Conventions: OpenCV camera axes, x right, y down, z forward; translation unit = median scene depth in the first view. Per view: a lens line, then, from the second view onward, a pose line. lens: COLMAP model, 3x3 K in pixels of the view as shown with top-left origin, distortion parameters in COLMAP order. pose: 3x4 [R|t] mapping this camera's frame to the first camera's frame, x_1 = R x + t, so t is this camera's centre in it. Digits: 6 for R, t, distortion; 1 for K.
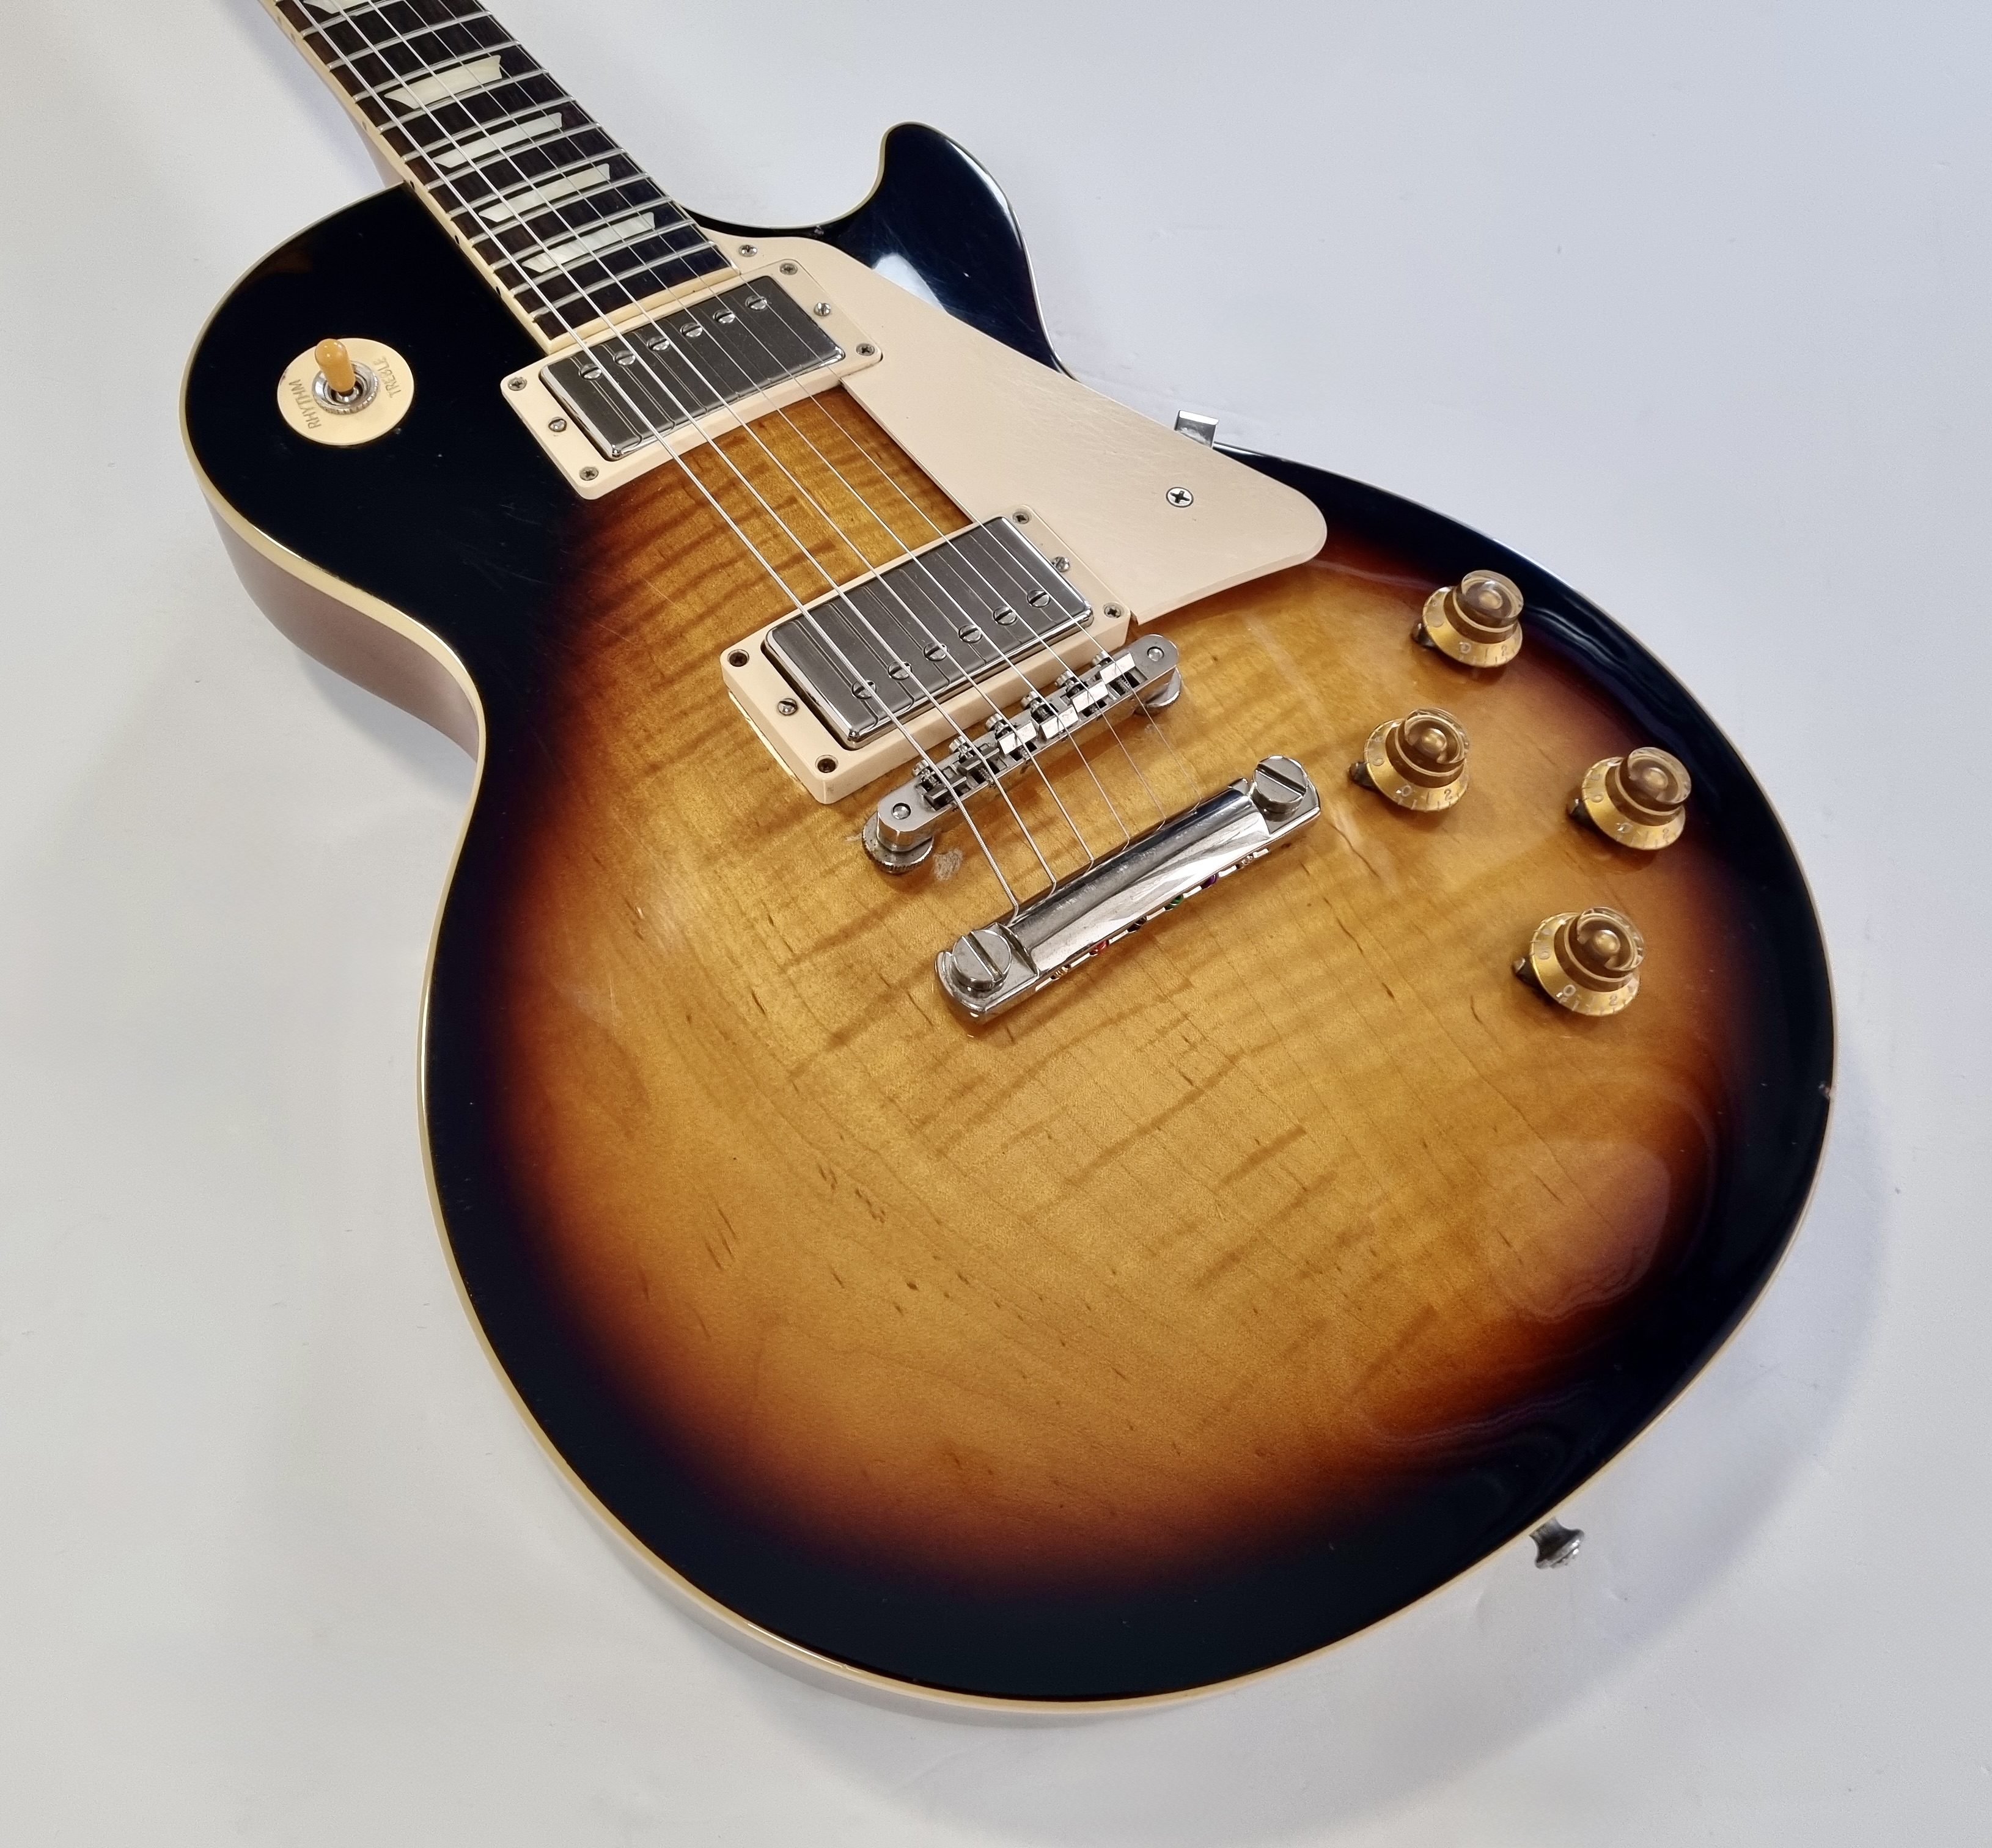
lens RADIAL K [[1859.1, 0, 959.8], [0, 1859.1, 920.0], [0, 0, 1]] dist [0.011512, 0.008250]
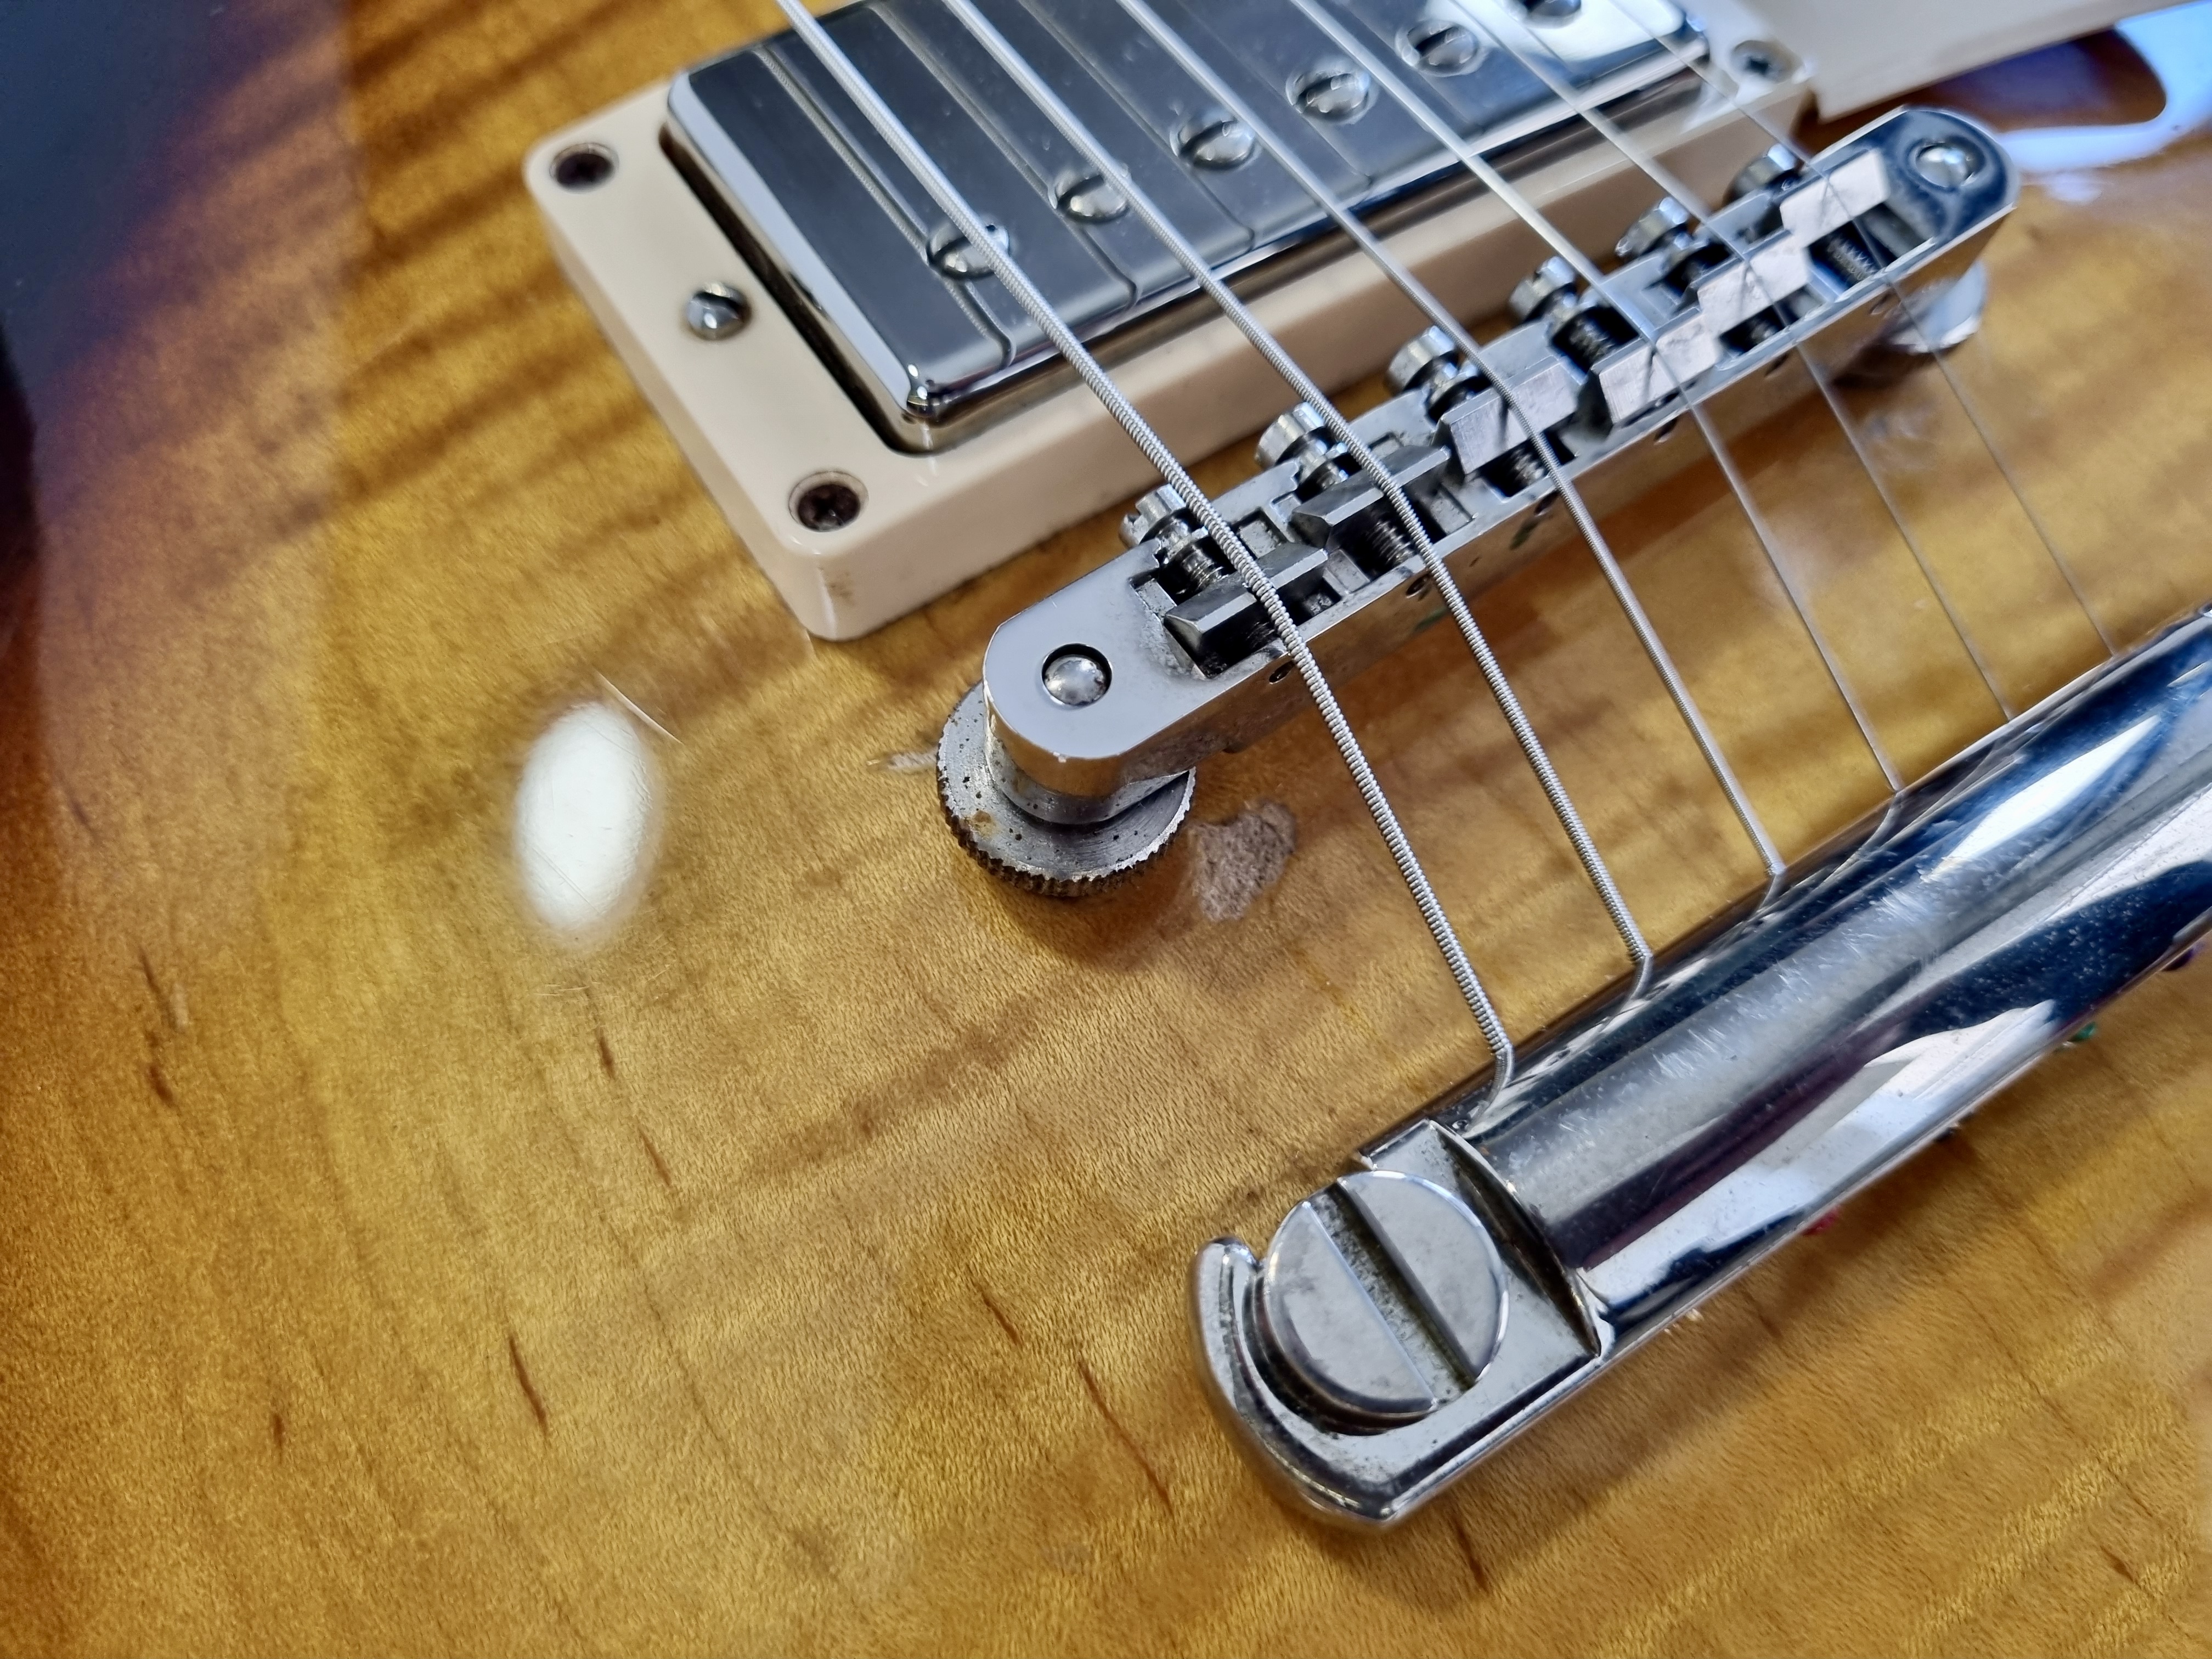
lens RADIAL K [[1773.3, 0, 1108.6], [0, 1773.3, 868.9], [0, 0, 1]] dist [-0.048610, 0.007078]
pose [[0.998622, 0.028515, -0.044054, -0.014766], [-0.025293, 0.997082, 0.072031, -0.048183], [0.045980, -0.070818, 0.996429, 0.731726]]
